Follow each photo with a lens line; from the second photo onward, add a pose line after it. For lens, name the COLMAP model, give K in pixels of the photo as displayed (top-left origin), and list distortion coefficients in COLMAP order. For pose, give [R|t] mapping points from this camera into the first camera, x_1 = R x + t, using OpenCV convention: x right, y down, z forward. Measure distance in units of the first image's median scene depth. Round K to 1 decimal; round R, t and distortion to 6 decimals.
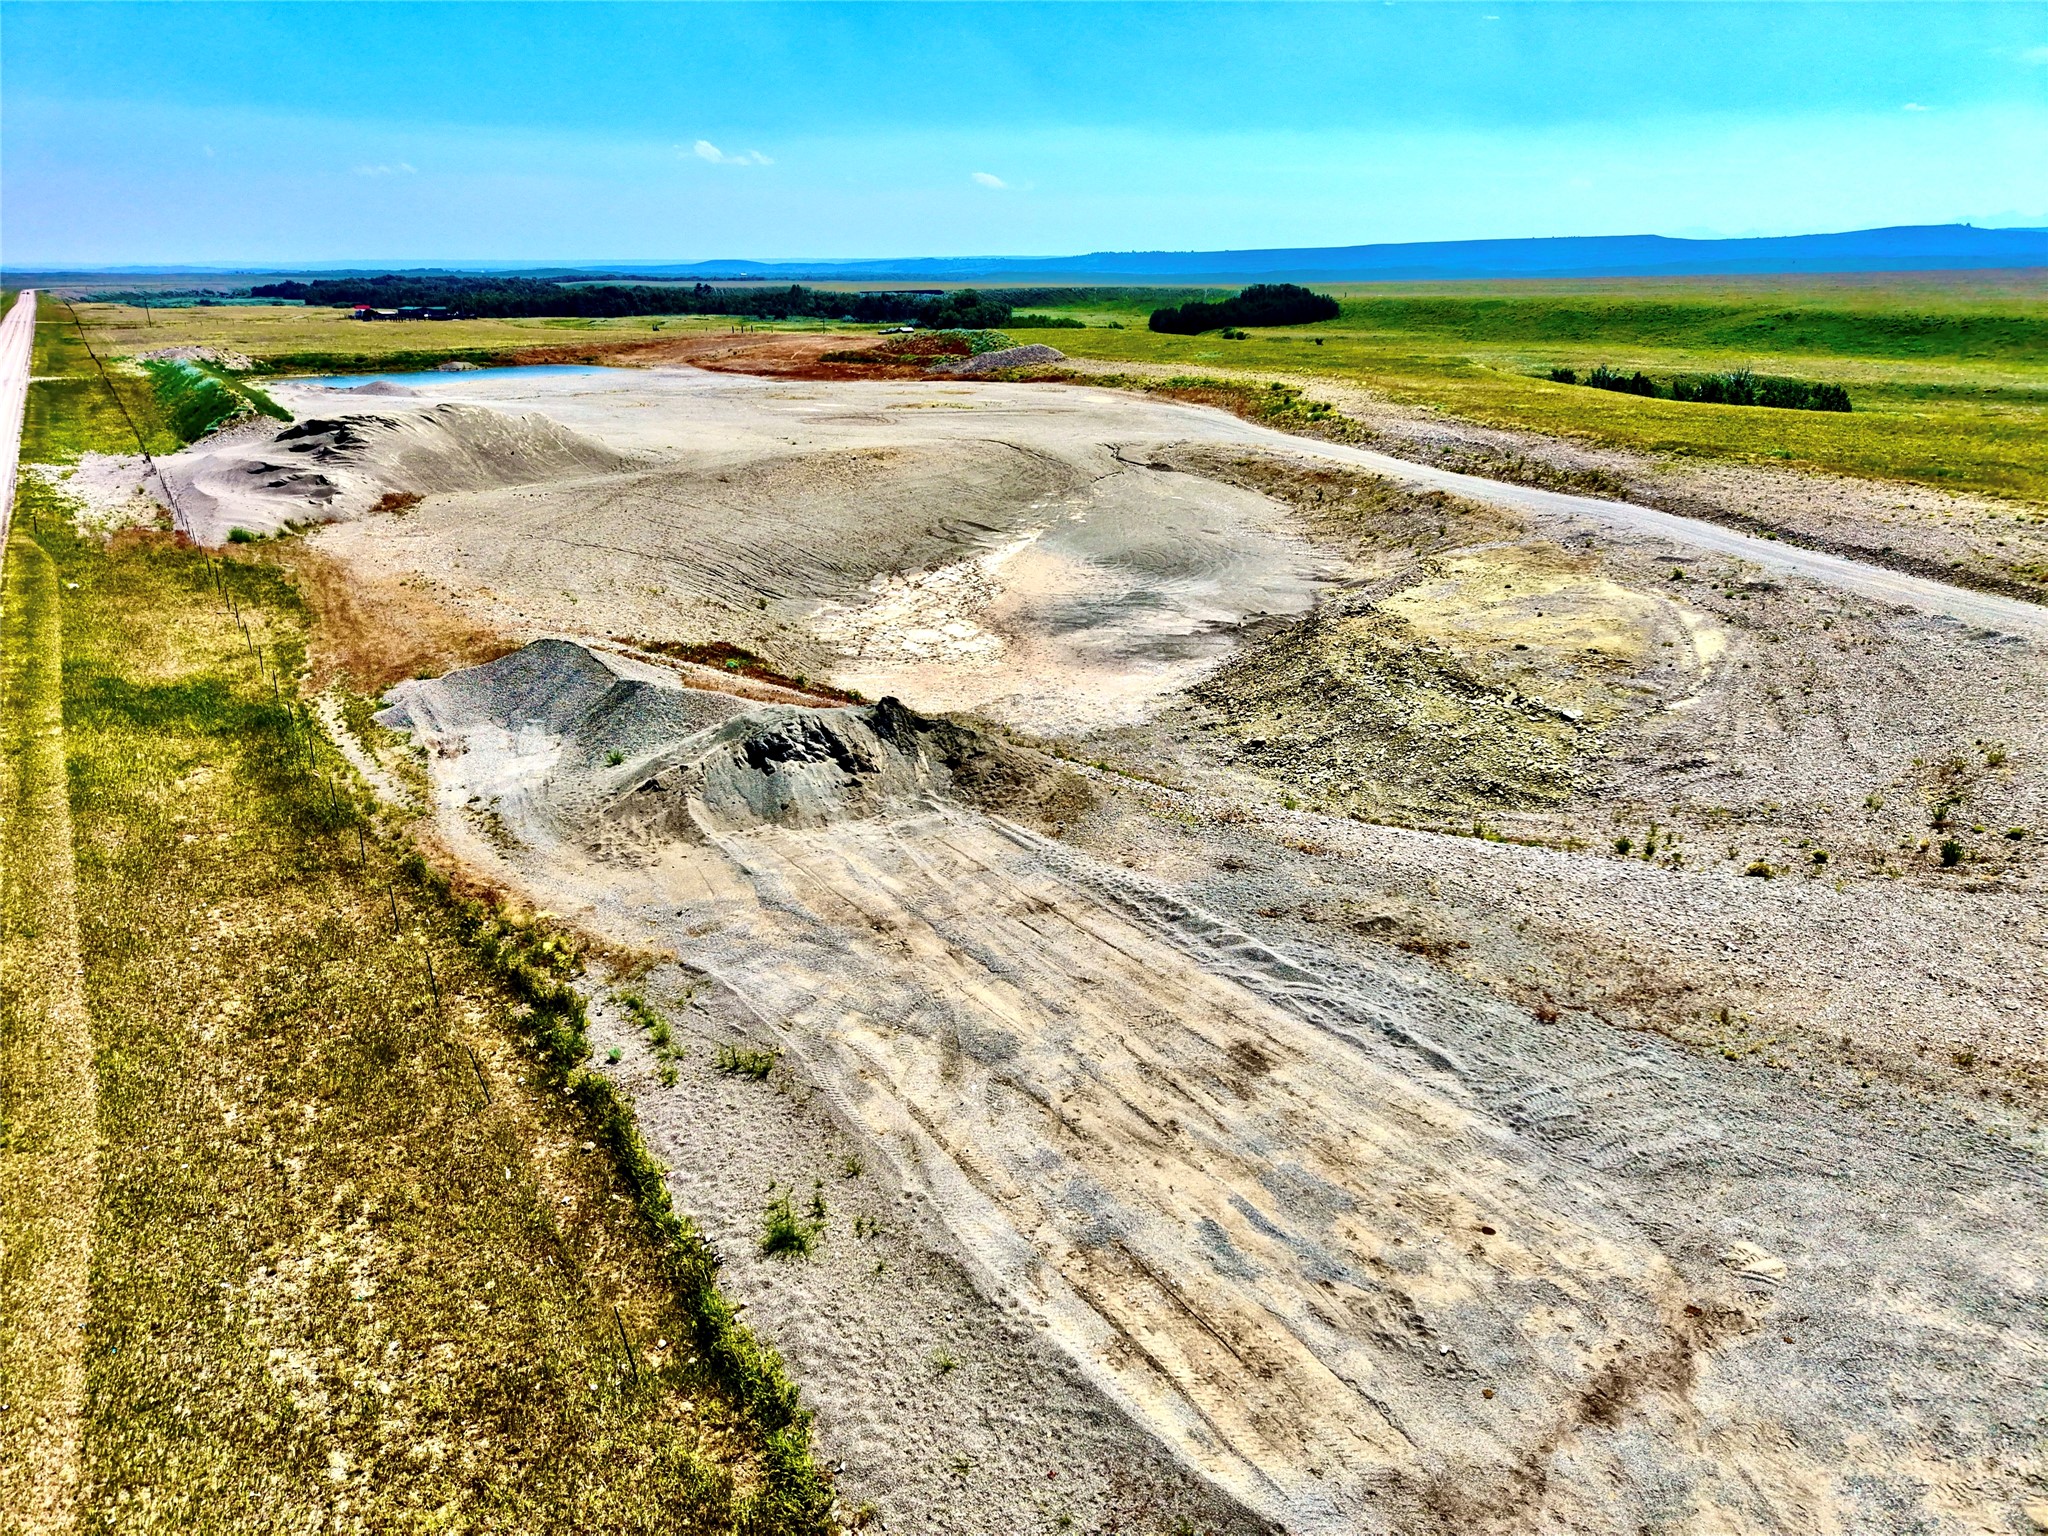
lens RADIAL K [[1414.2, 0, 1024.0], [0, 1414.2, 768.0], [0, 0, 1]] dist [0.036979, -0.041274]
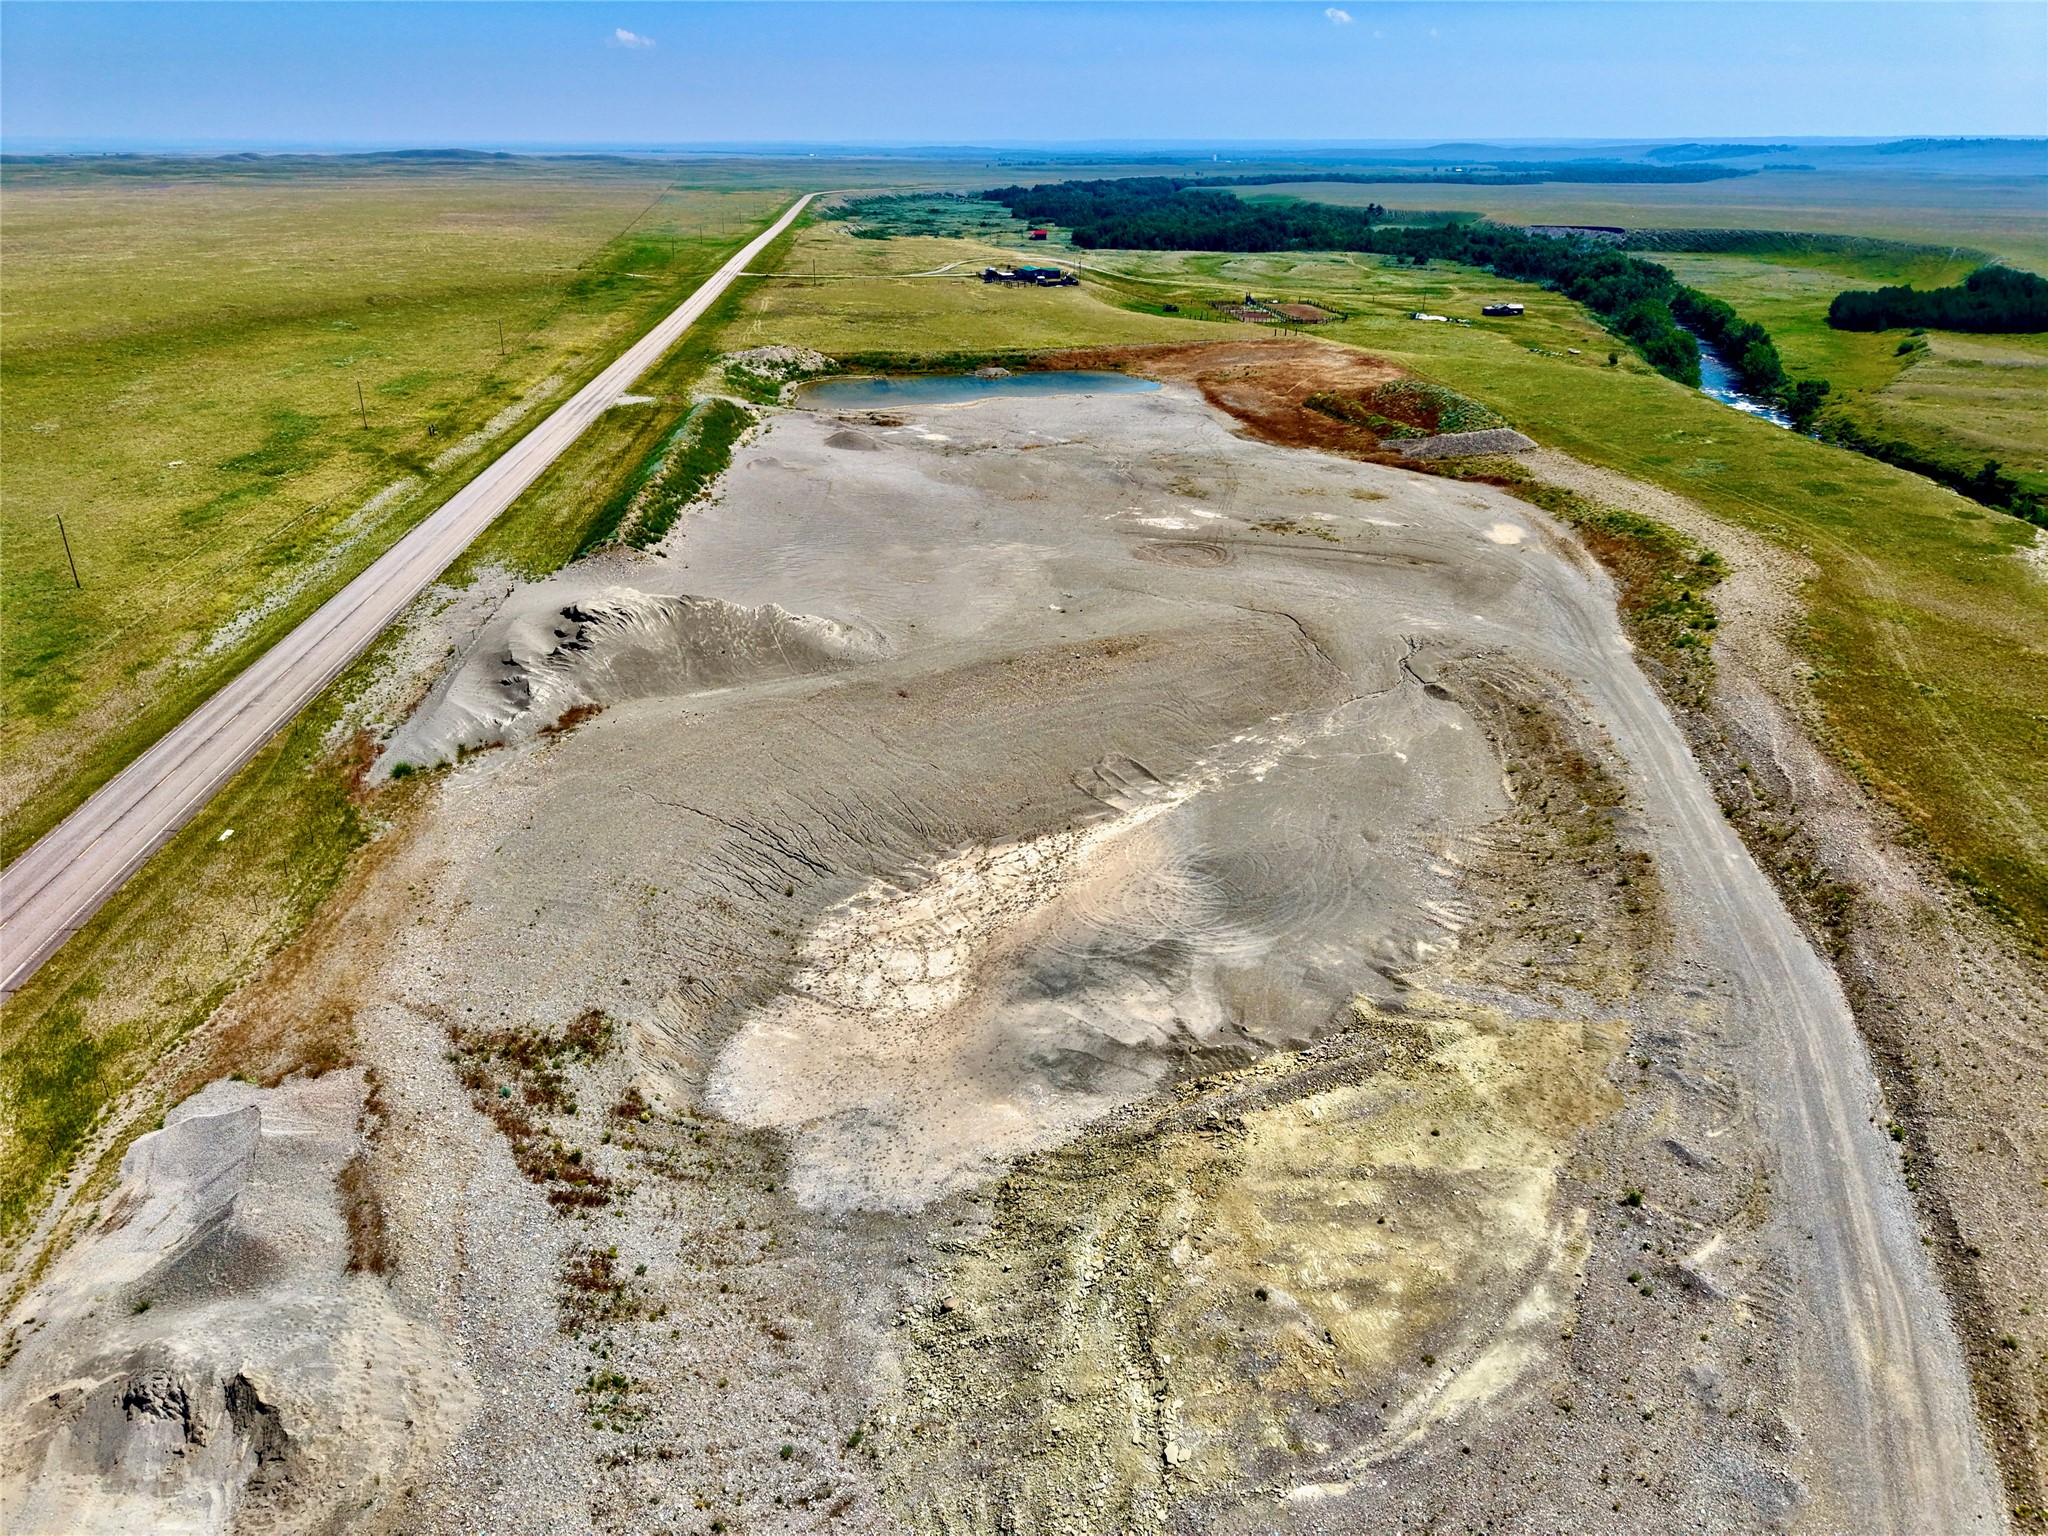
lens RADIAL K [[1414.2, 0, 1024.0], [0, 1414.2, 768.0], [0, 0, 1]] dist [0.036979, -0.041274]
pose [[0.878903, 0.198819, -0.433590, 0.946311], [-0.159352, 0.979152, 0.125969, -0.854882], [0.449596, -0.041621, 0.892262, 0.328880]]
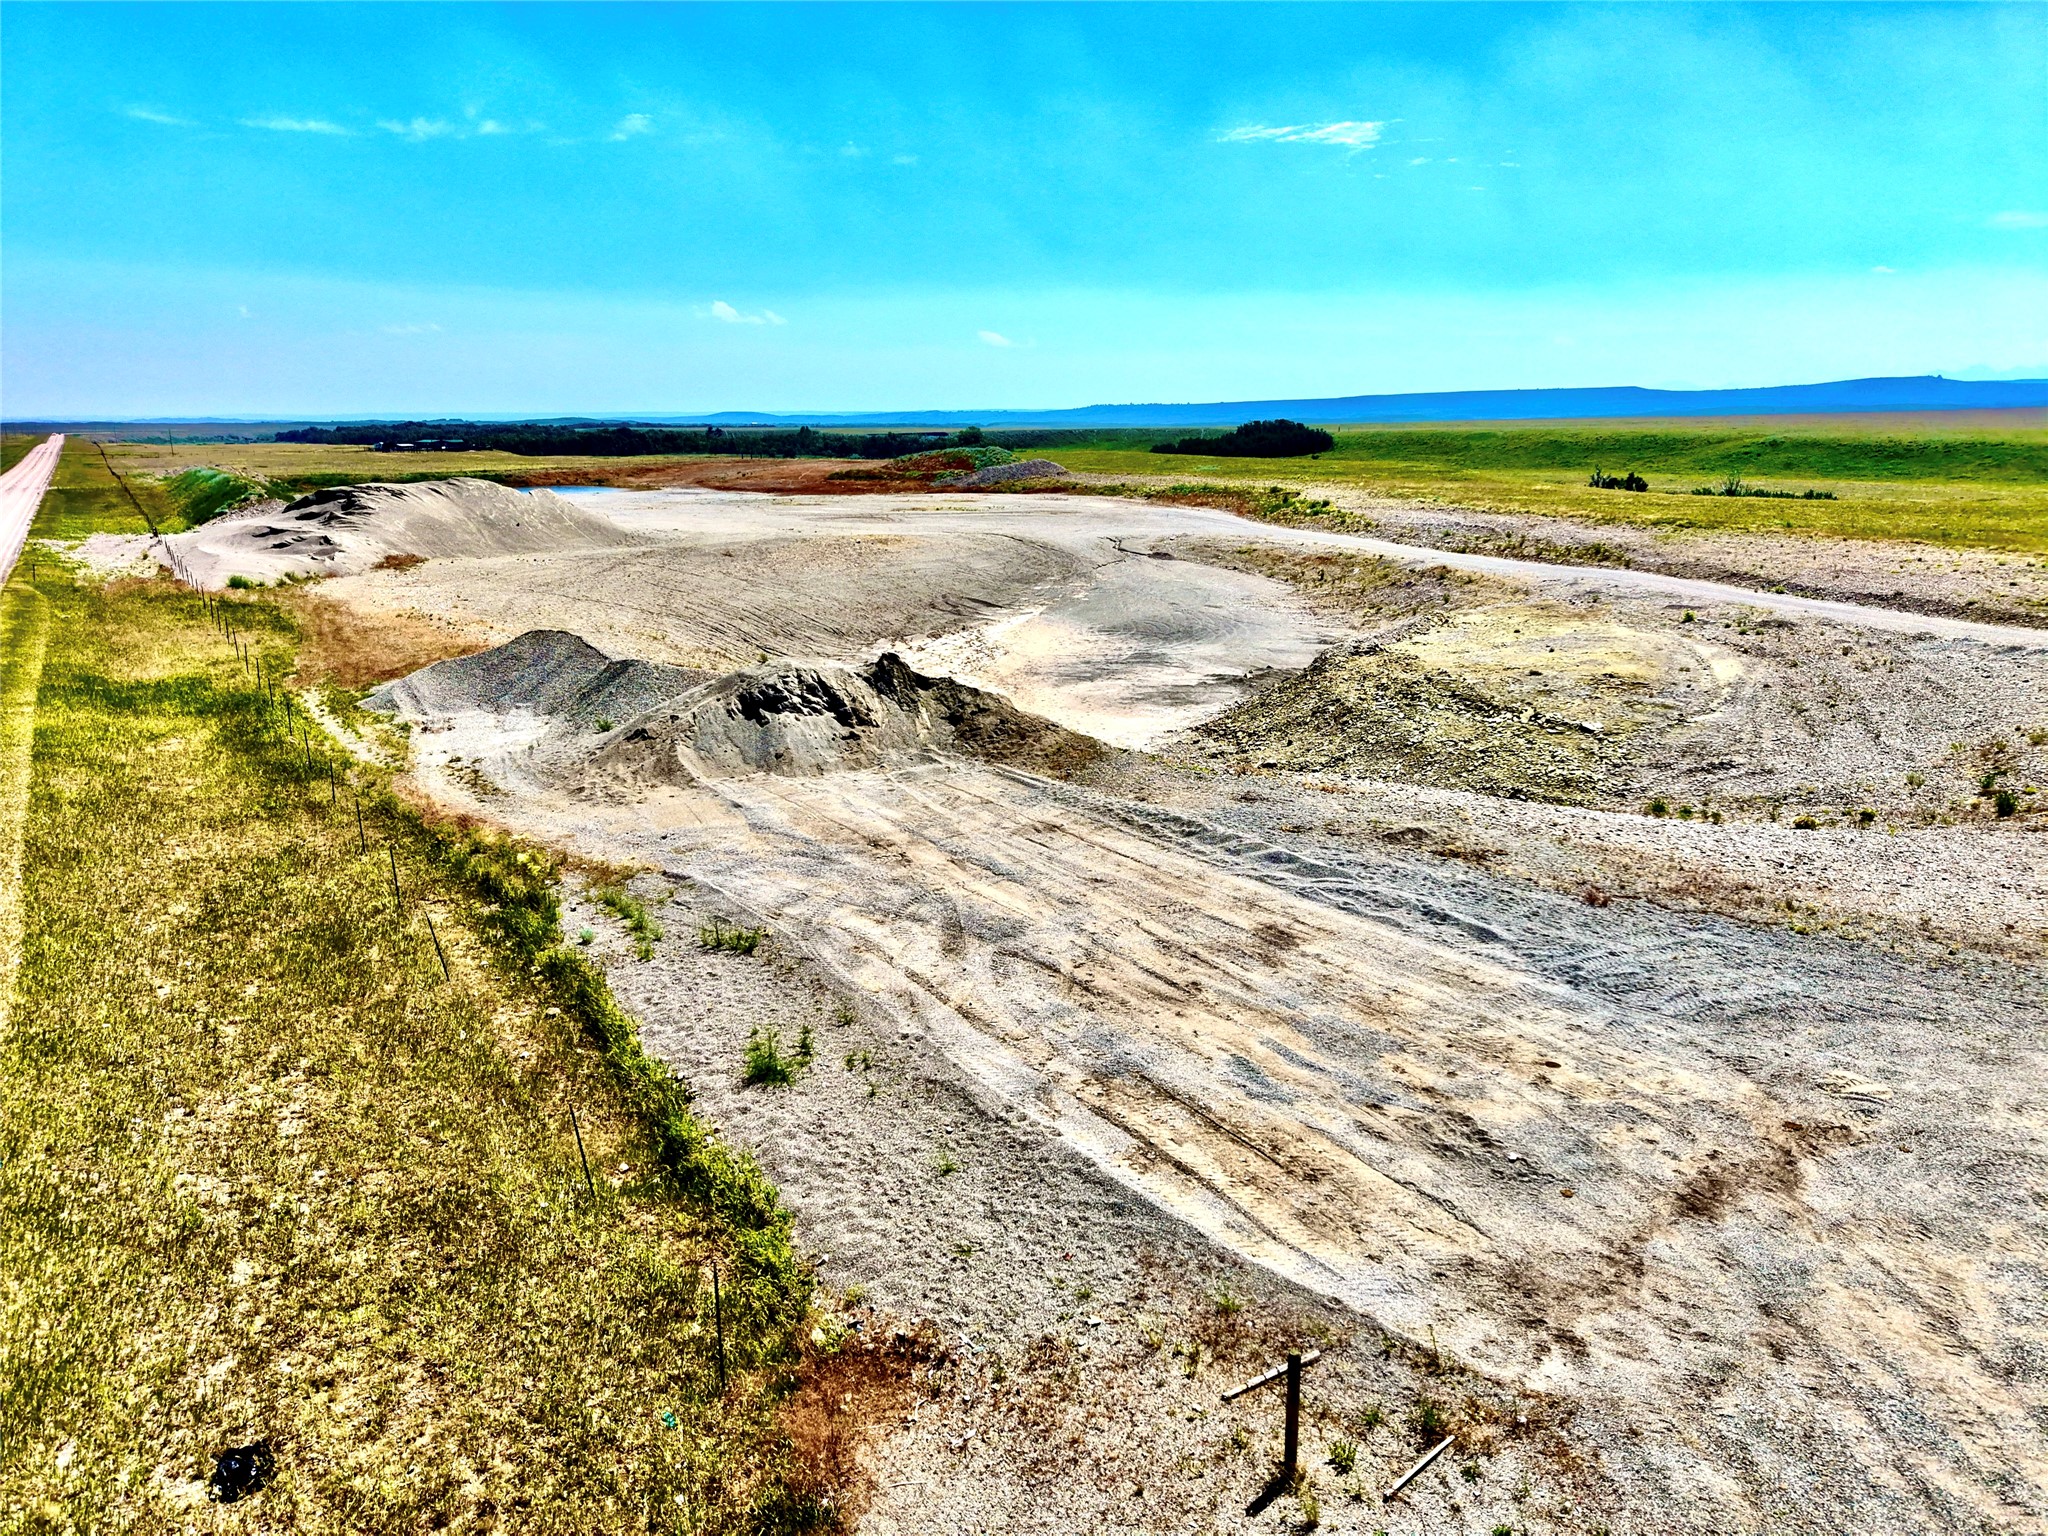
lens RADIAL K [[1410.8, 0, 1024.0], [0, 1410.8, 768.0], [0, 0, 1]] dist [0.040562, -0.046489]
pose [[0.999997, -0.001866, -0.001684, -0.002440], [0.001685, 0.994836, -0.101481, 0.140902], [0.001865, 0.101478, 0.994836, 0.056953]]
